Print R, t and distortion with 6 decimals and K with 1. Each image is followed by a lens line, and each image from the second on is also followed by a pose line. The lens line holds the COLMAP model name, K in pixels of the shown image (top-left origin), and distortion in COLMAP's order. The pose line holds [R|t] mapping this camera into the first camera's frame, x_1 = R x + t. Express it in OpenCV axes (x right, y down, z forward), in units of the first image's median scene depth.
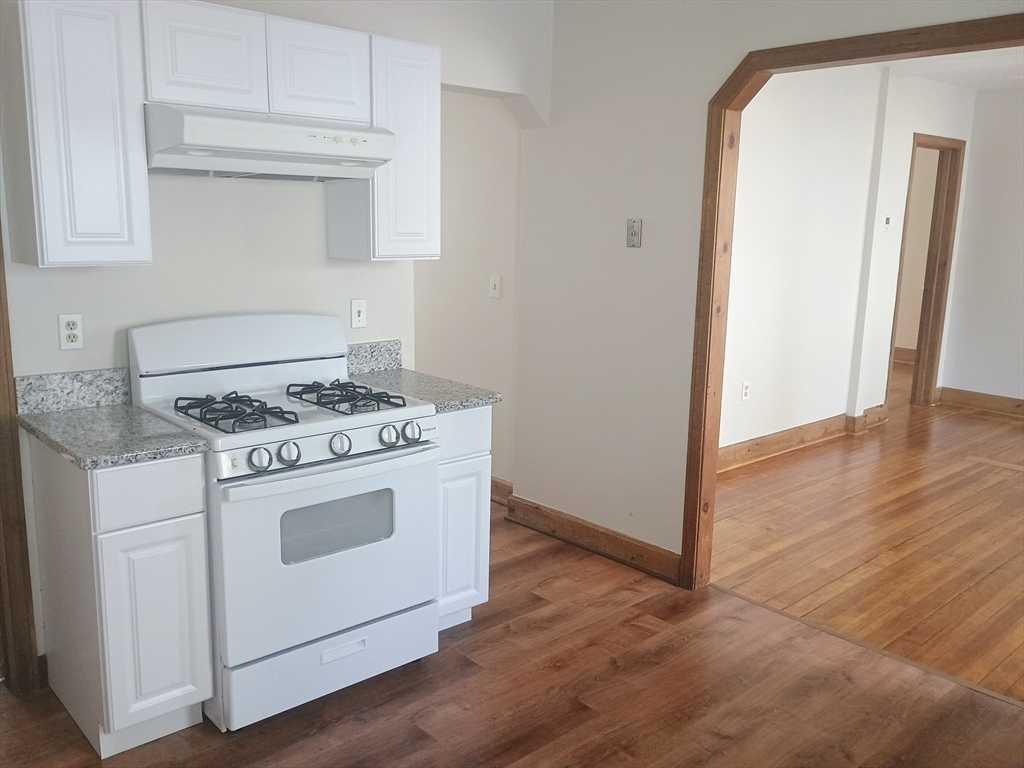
lens RADIAL K [[879.2, 0, 509.4], [0, 879.2, 381.1], [0, 0, 1]] dist [0.041361, -0.002759]
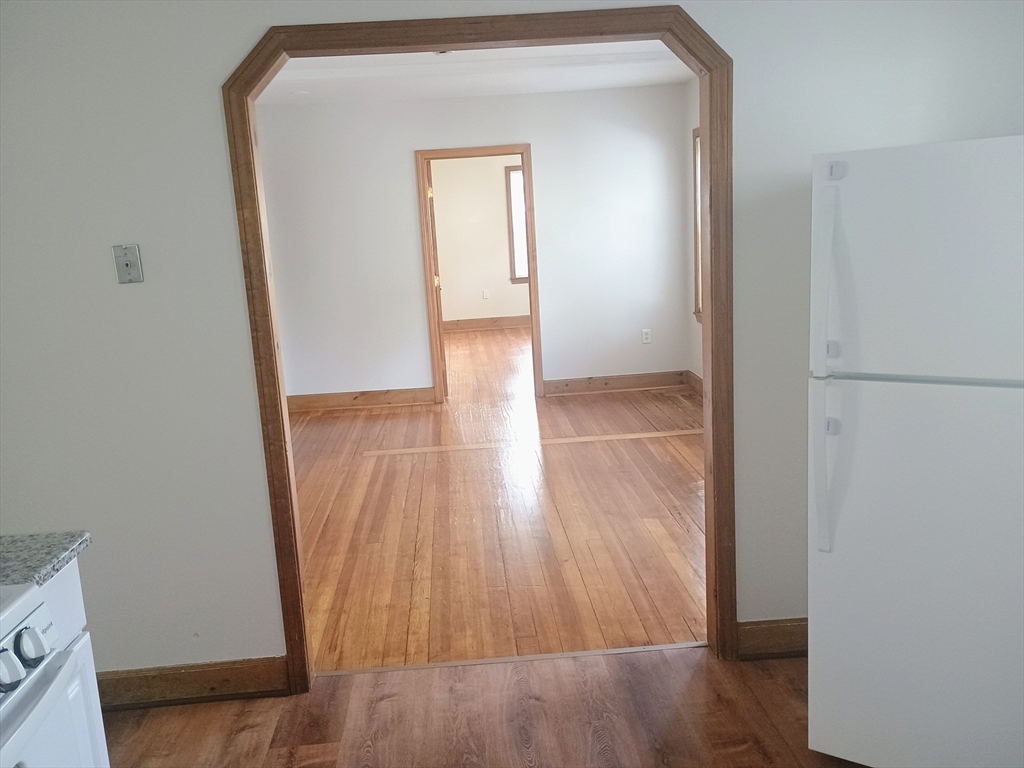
lens RADIAL K [[879.2, 0, 510.1], [0, 879.2, 388.4], [0, 0, 1]] dist [0.041361, -0.002759]
pose [[0.631031, -0.201524, 0.749125, -0.231187], [0.215741, 0.973163, 0.080062, -0.059304], [-0.745155, 0.111095, 0.657573, 0.299616]]
